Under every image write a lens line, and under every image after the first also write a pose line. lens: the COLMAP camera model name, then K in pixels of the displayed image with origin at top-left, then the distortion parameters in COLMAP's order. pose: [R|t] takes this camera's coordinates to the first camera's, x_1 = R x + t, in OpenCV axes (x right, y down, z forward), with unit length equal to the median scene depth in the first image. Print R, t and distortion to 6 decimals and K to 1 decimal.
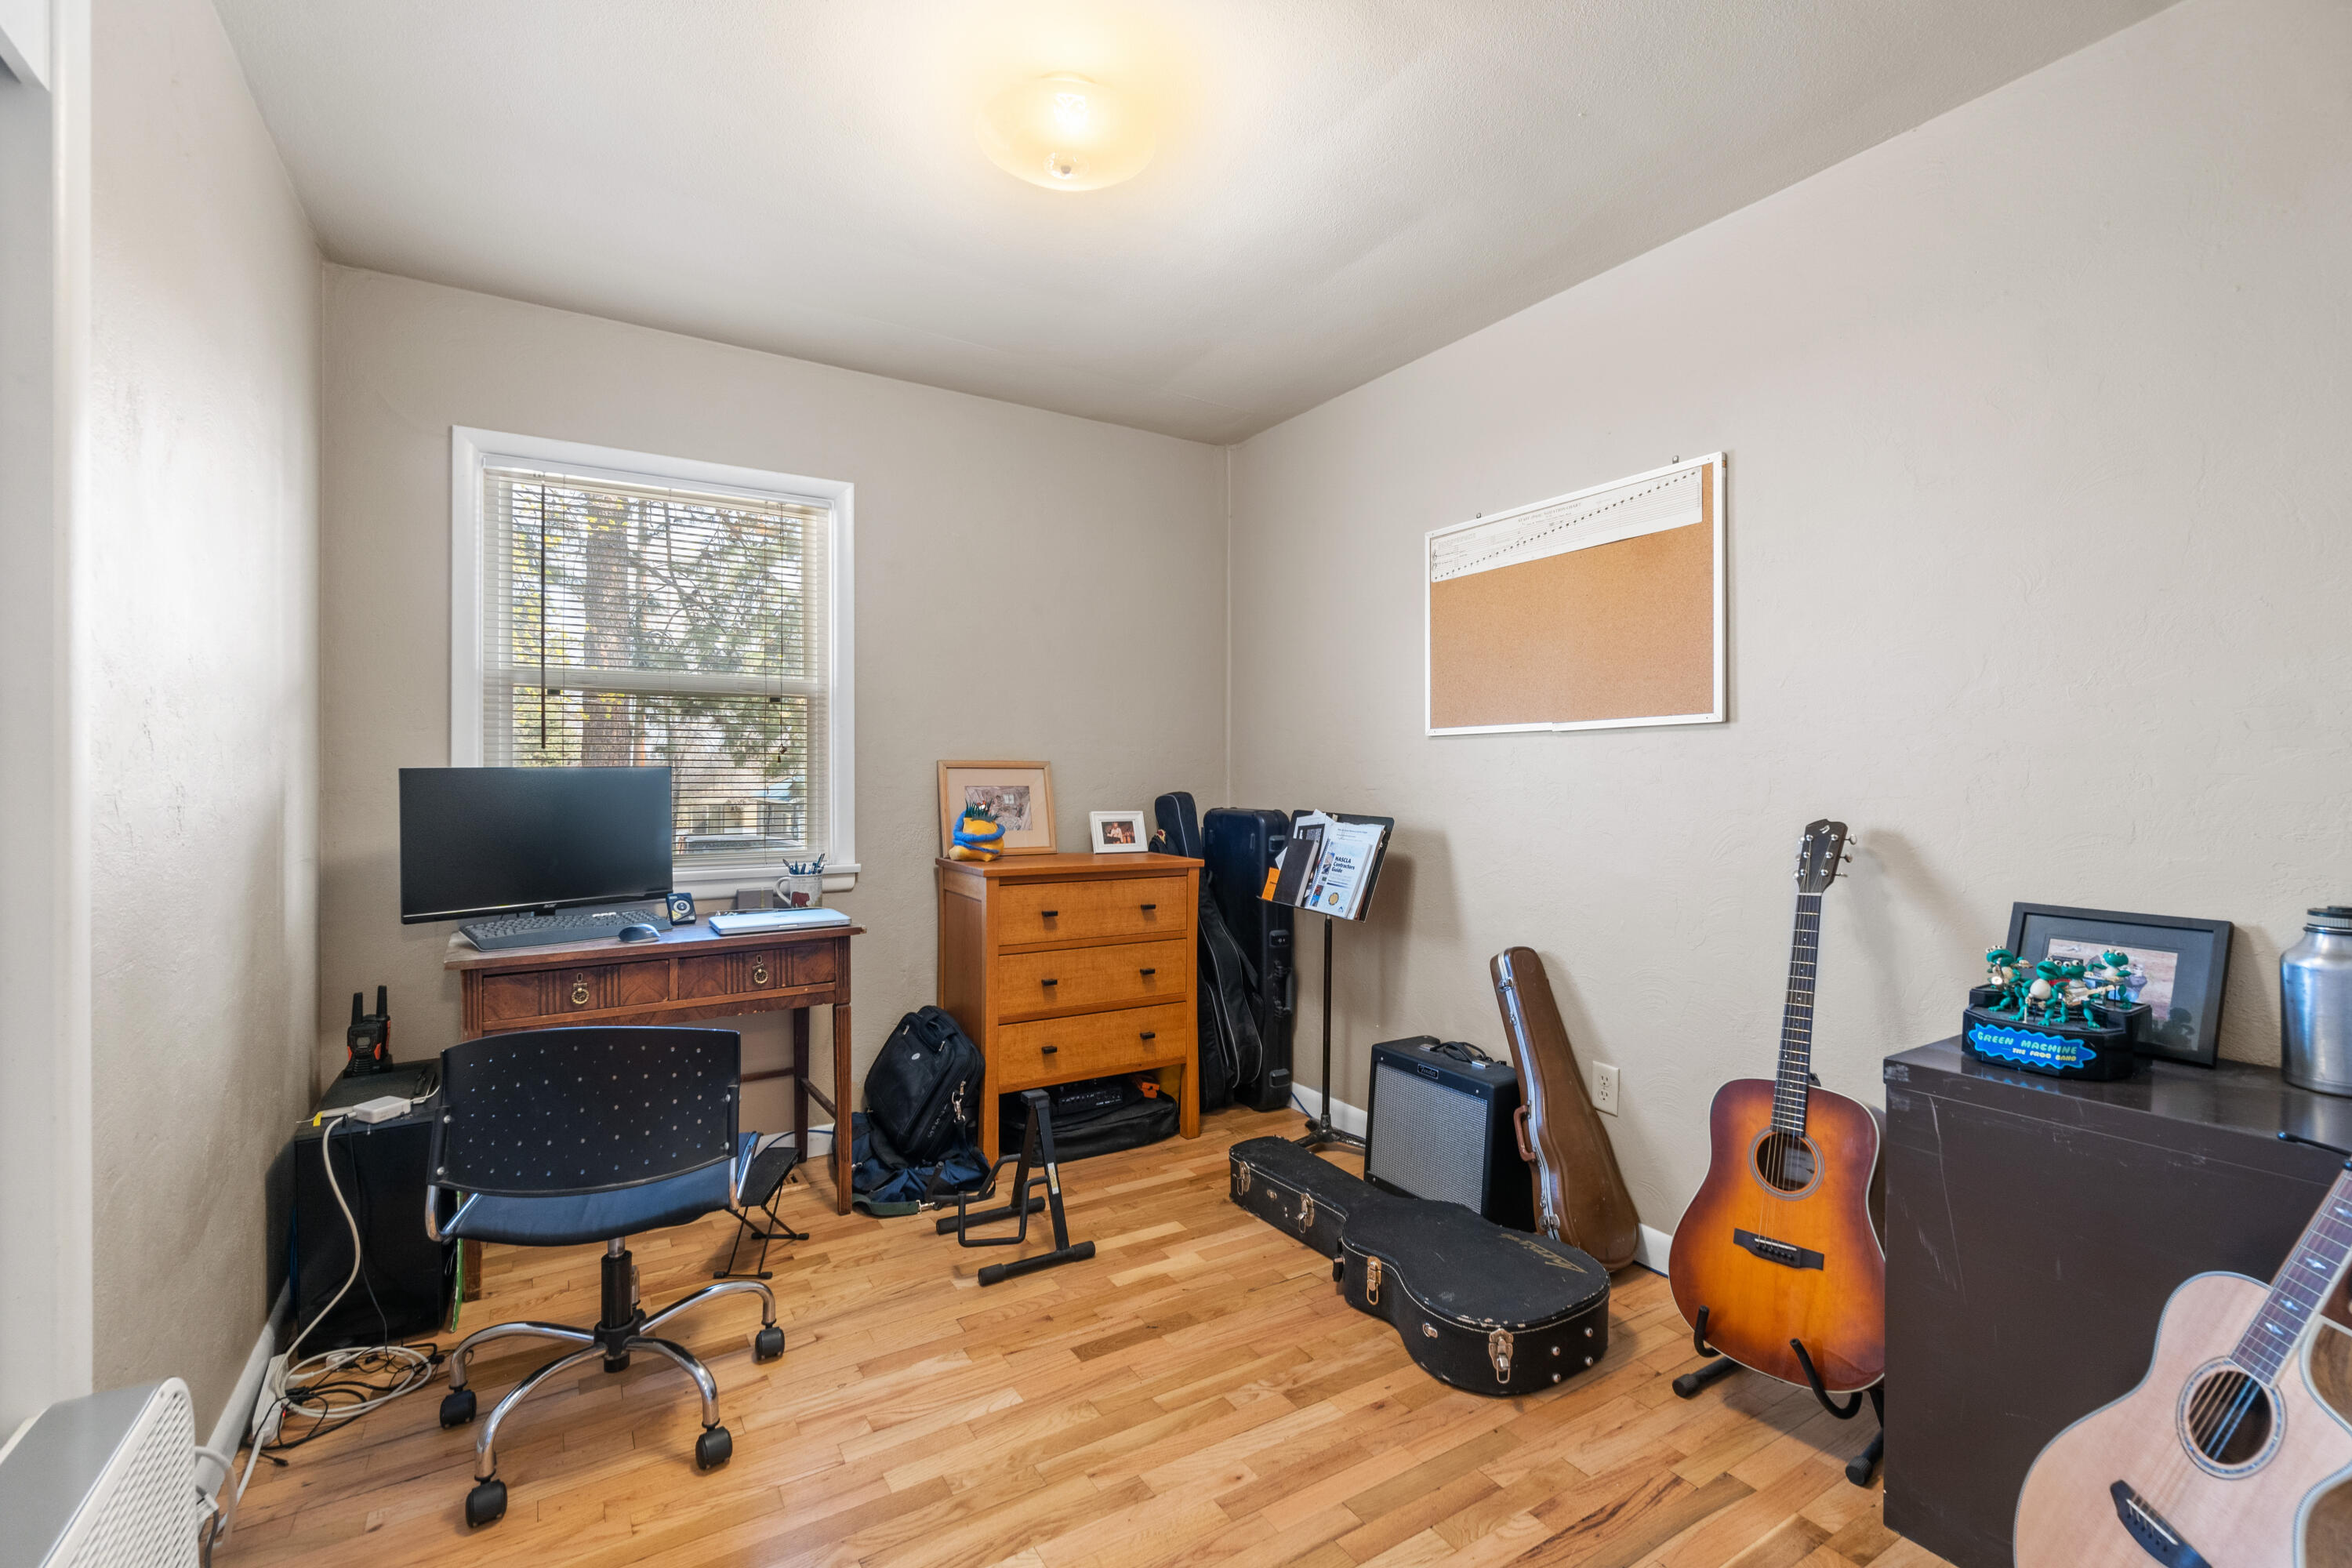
lens RADIAL K [[1023.9, 0, 1188.9], [0, 1023.9, 785.6], [0, 0, 1]] dist [-0.003809, 0.000444]
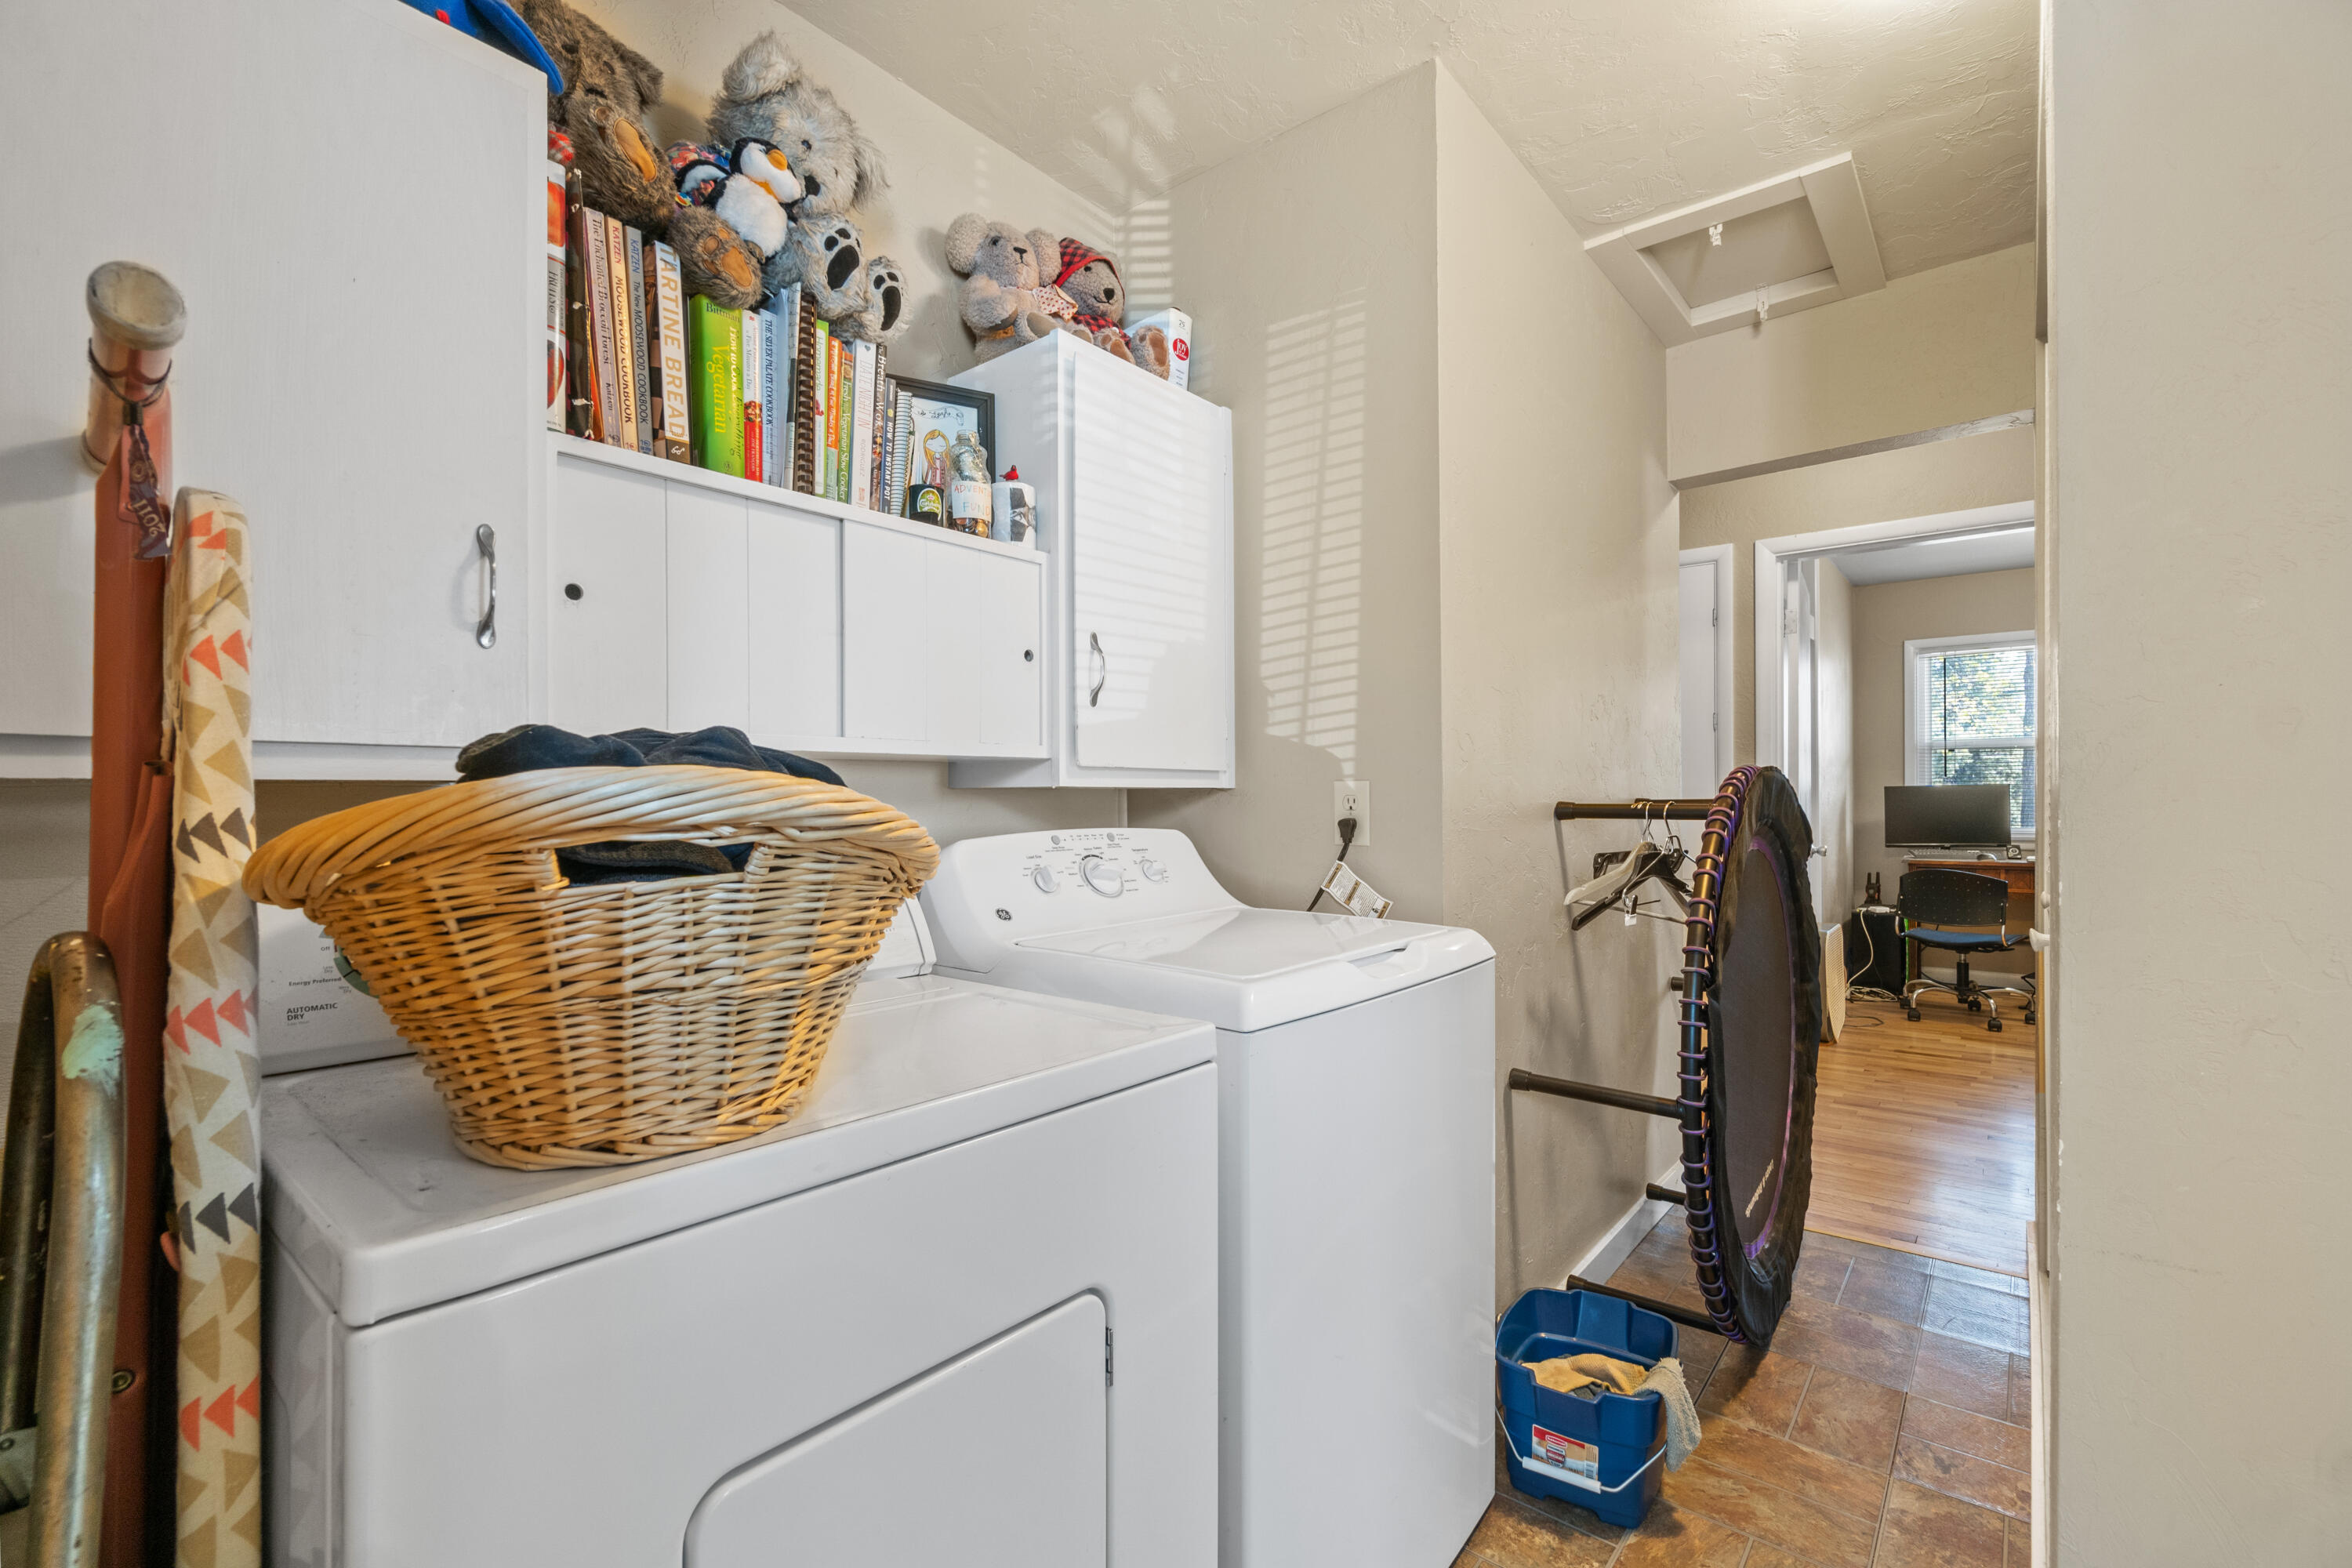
lens RADIAL K [[1023.9, 0, 1188.9], [0, 1023.9, 785.6], [0, 0, 1]] dist [-0.003809, 0.000444]
pose [[0.325437, -0.011853, -0.945489, 1.063317], [-0.009064, 0.999836, -0.015654, 0.035889], [0.945520, 0.013664, 0.325277, -1.456832]]
